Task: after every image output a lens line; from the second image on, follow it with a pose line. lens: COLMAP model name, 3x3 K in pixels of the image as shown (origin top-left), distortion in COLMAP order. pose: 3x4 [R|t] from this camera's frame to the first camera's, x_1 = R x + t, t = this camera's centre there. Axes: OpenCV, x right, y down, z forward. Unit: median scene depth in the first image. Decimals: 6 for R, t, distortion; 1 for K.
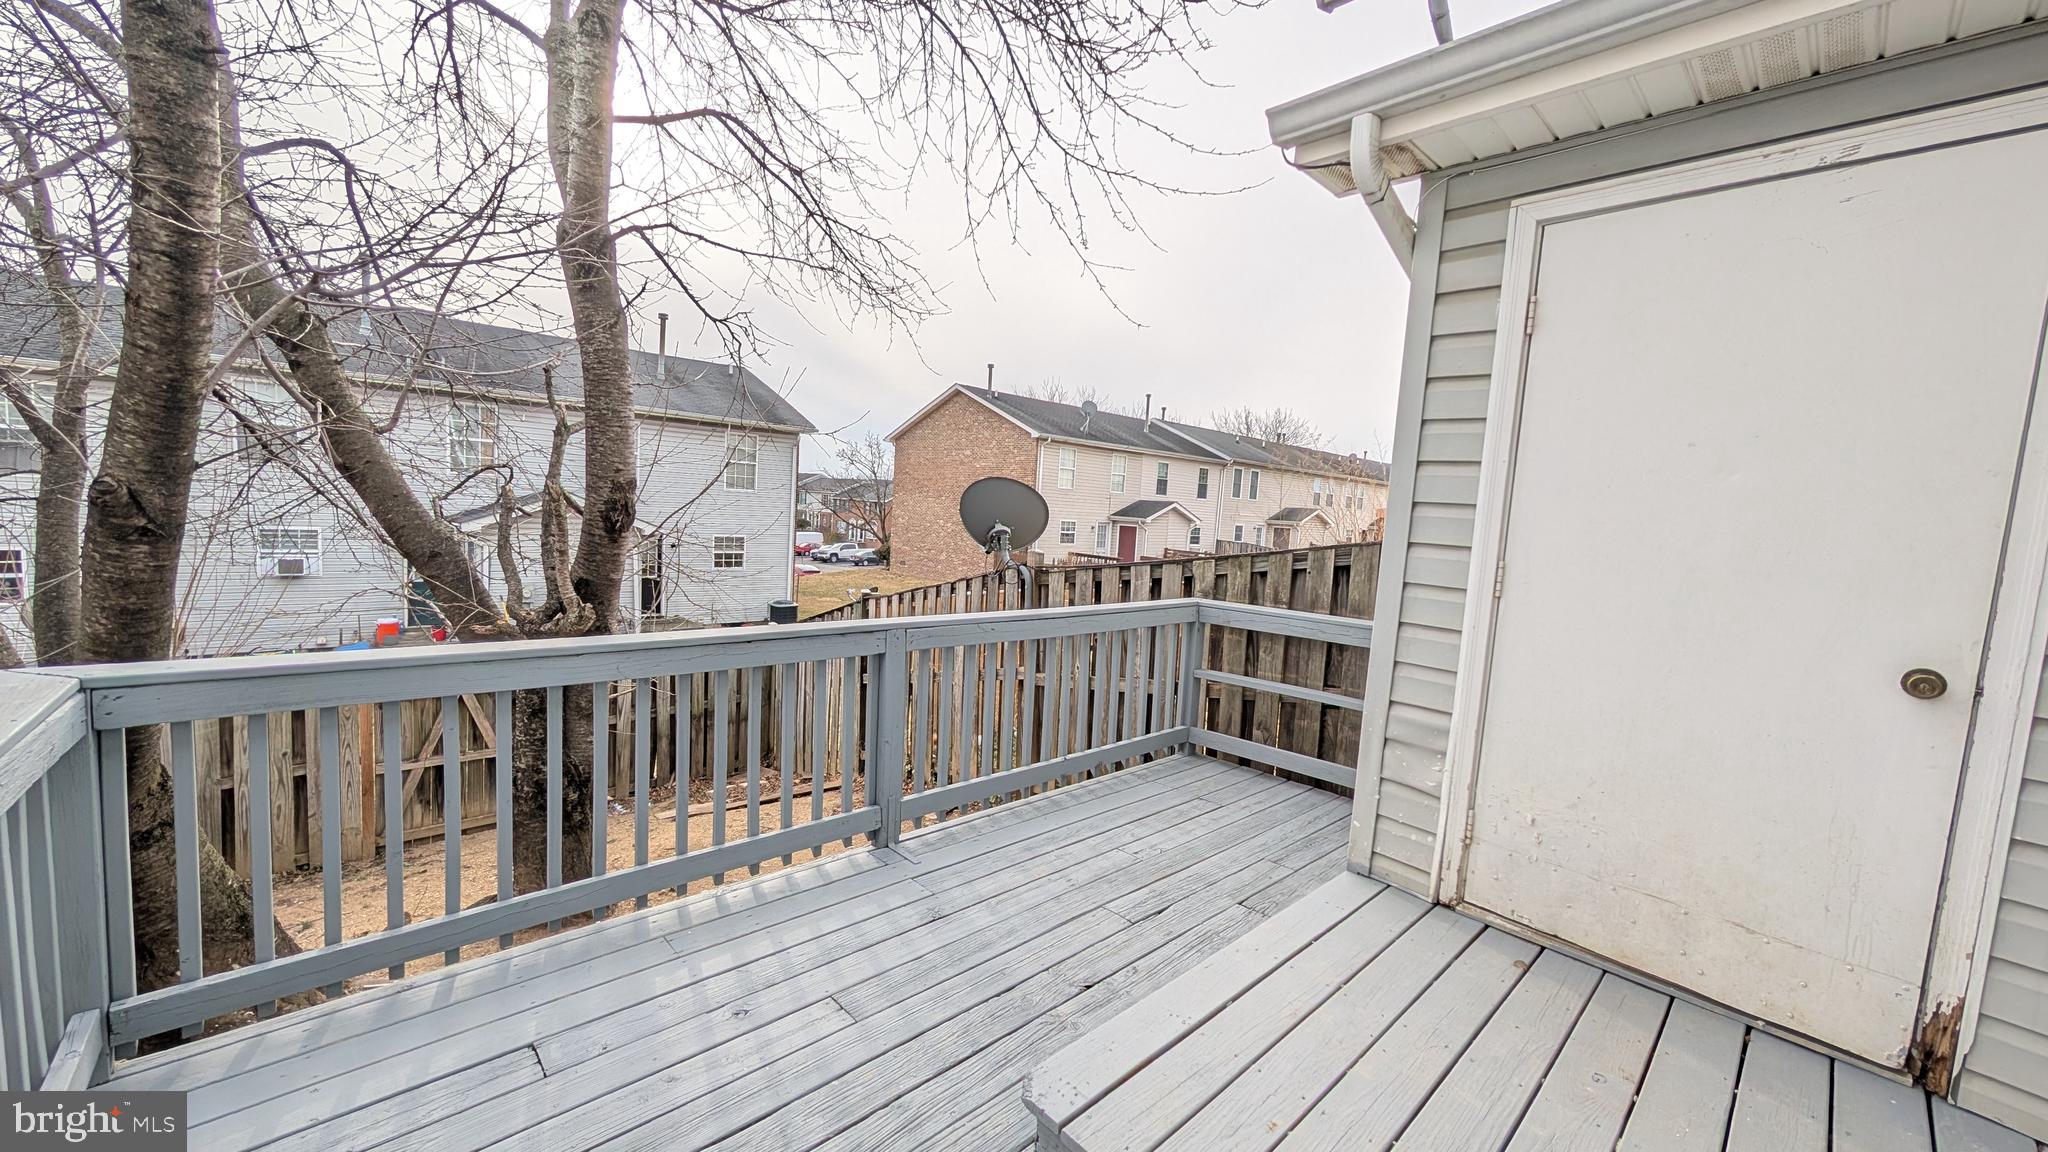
lens RADIAL K [[775.8, 0, 1026.4], [0, 775.8, 577.0], [0, 0, 1]] dist [0.000979, 0.000018]
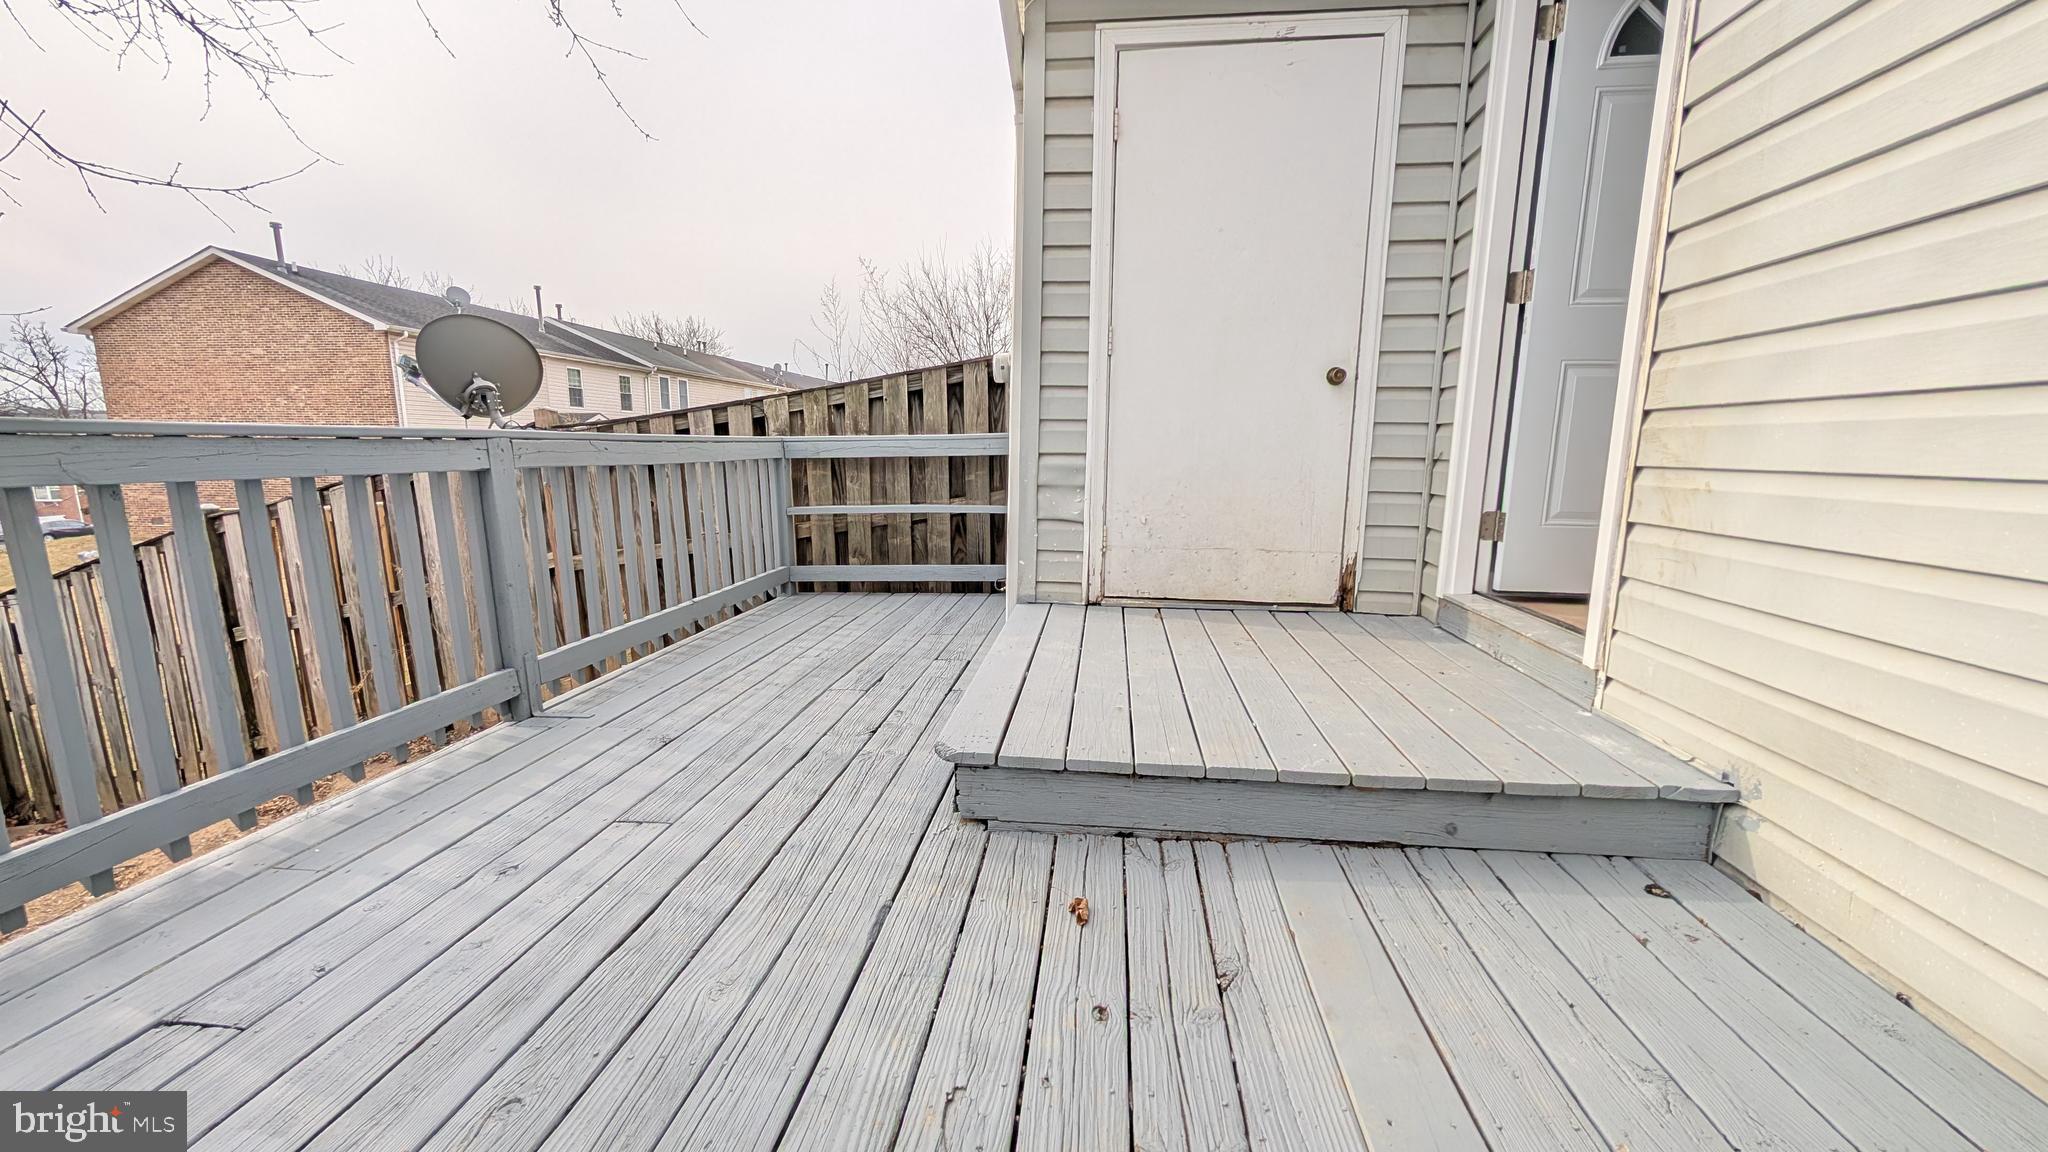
lens RADIAL K [[775.1, 0, 1027.6], [0, 775.1, 578.4], [0, 0, 1]] dist [0.000172, 0.000203]
pose [[0.755947, -0.164010, 0.633755, -0.205516], [0.098726, 0.985597, 0.137302, 0.109954], [-0.647146, -0.041224, 0.761251, 0.048713]]
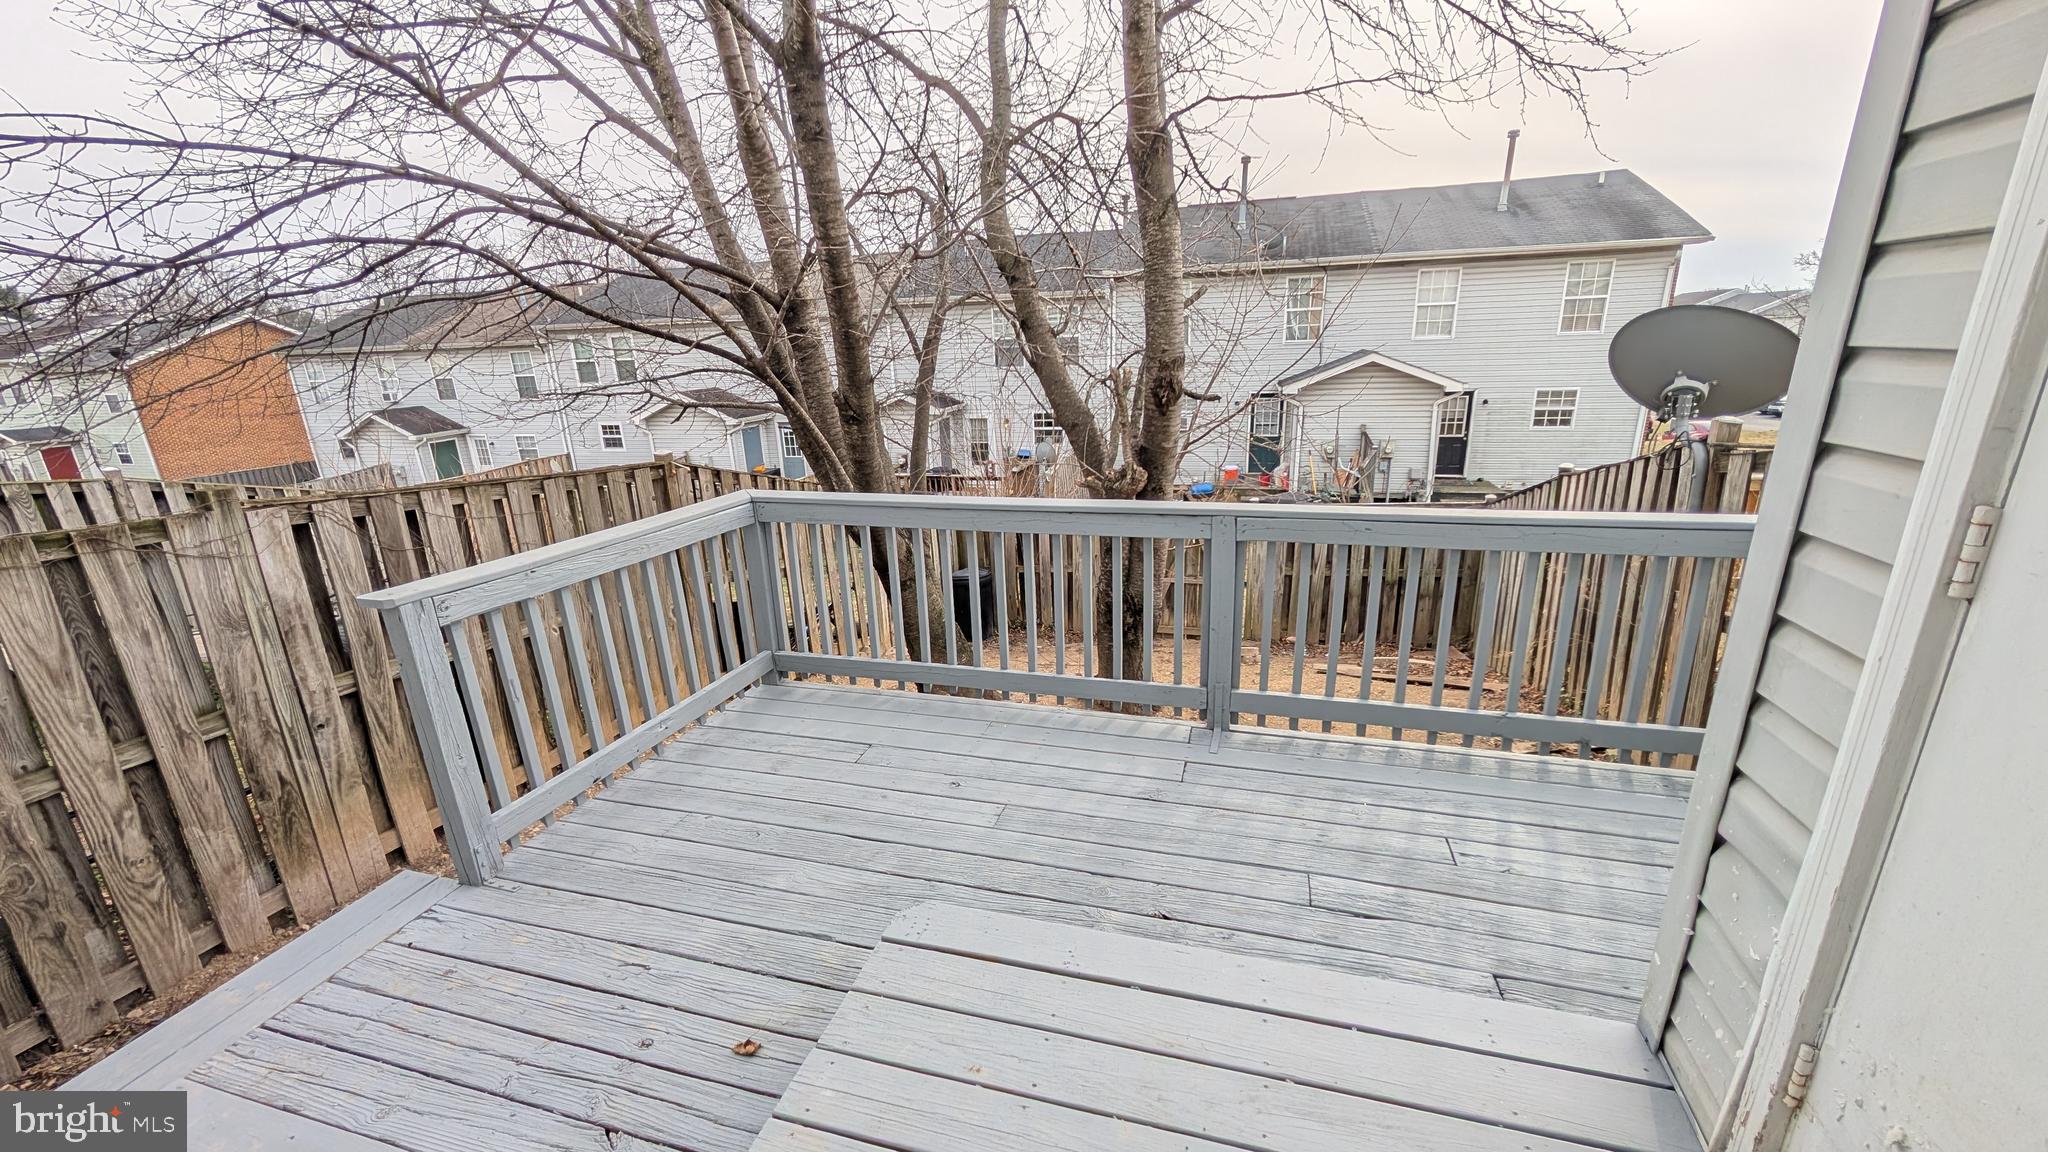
lens RADIAL K [[771.8, 0, 1024.0], [0, 771.8, 576.0], [0, 0, 1]] dist [0.002050, 0.000102]
pose [[0.508290, 0.173197, -0.843590, 0.377692], [-0.015065, 0.981206, 0.192374, -0.028006], [0.861054, -0.085073, 0.501346, 0.224769]]
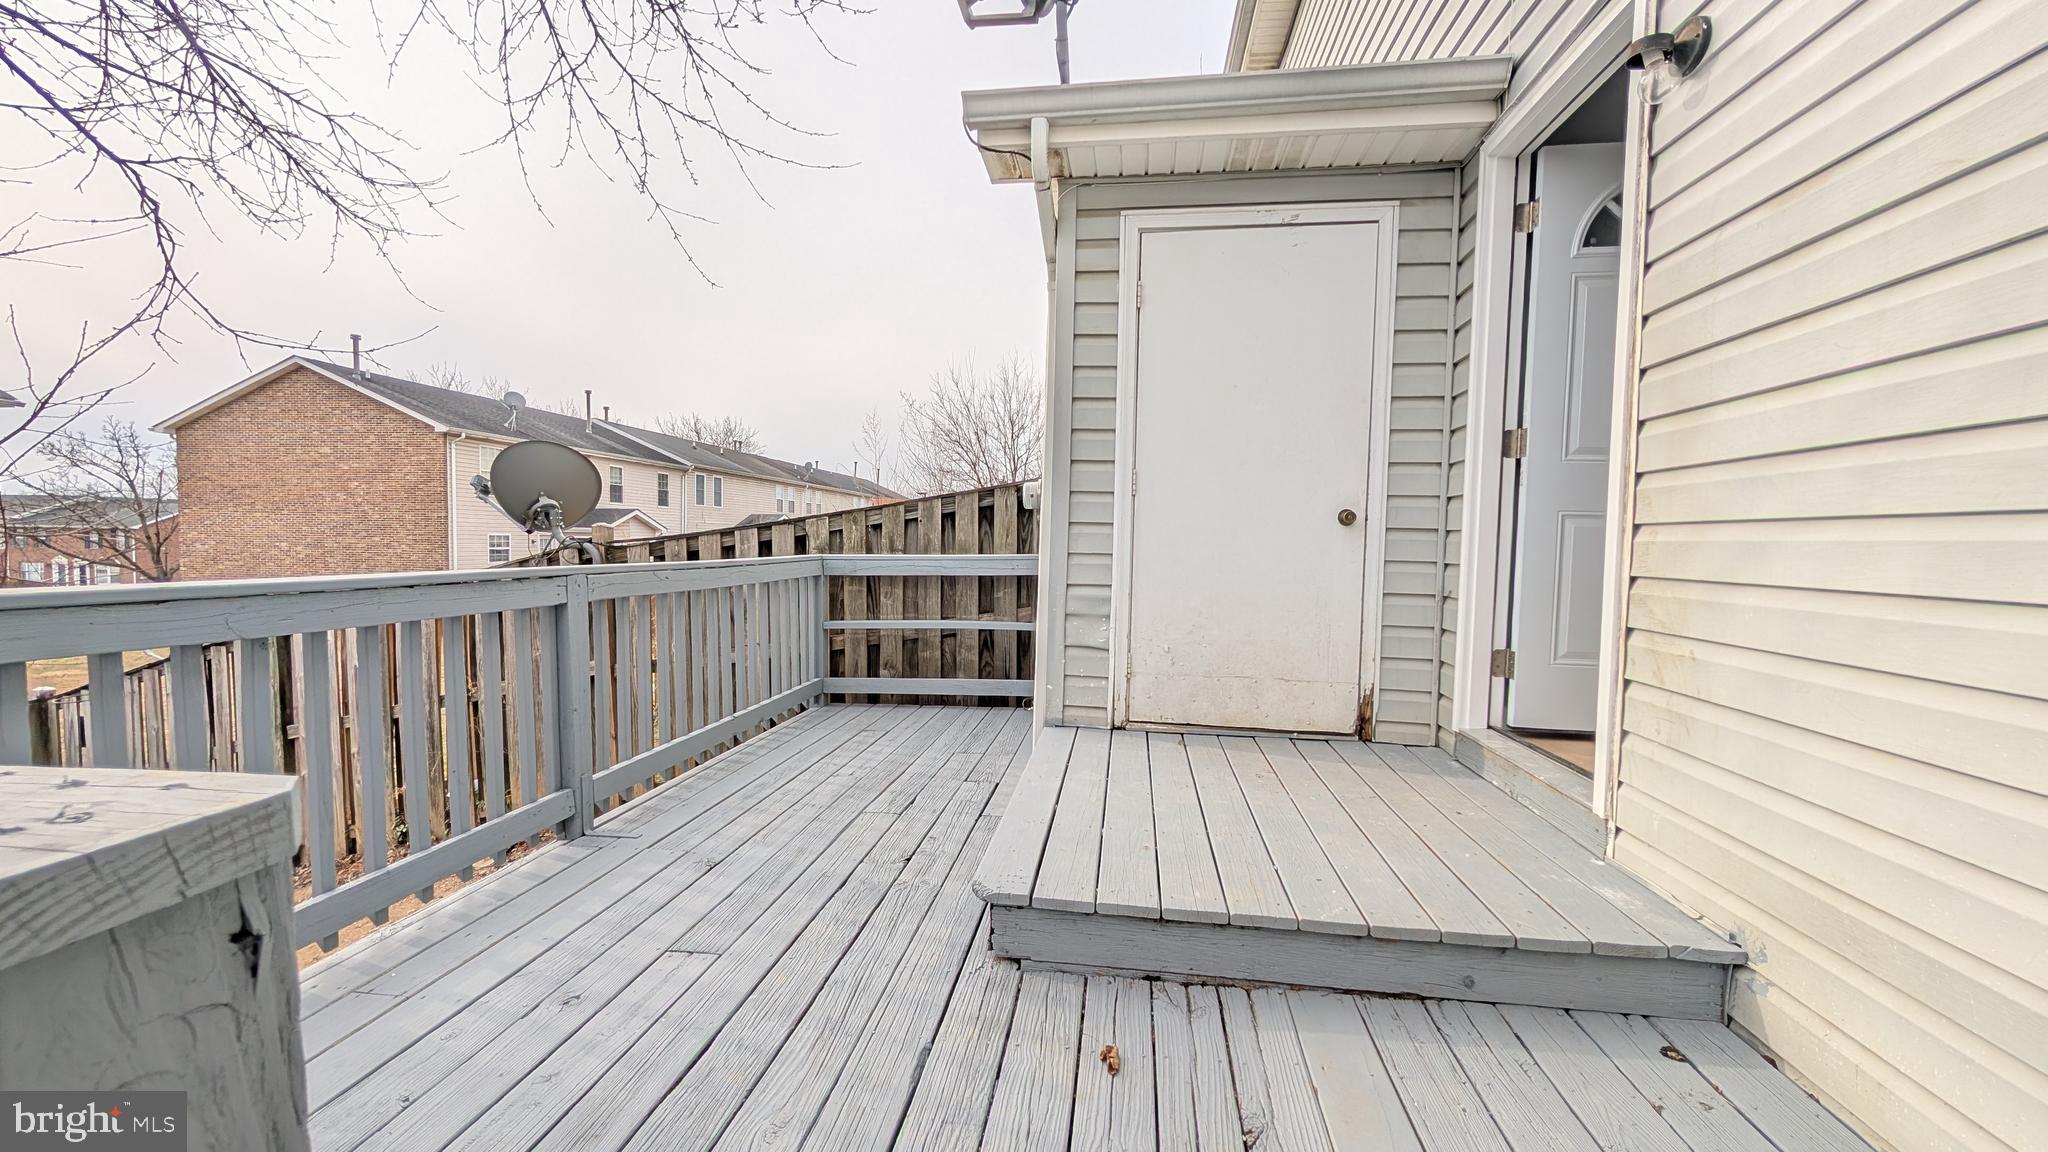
lens RADIAL K [[775.8, 0, 1026.4], [0, 775.8, 577.0], [0, 0, 1]] dist [0.000979, 0.000018]
pose [[0.774808, -0.078006, 0.627366, -0.233162], [0.088502, 0.995970, 0.014536, 0.073481], [-0.625971, 0.044261, 0.778589, 0.023309]]
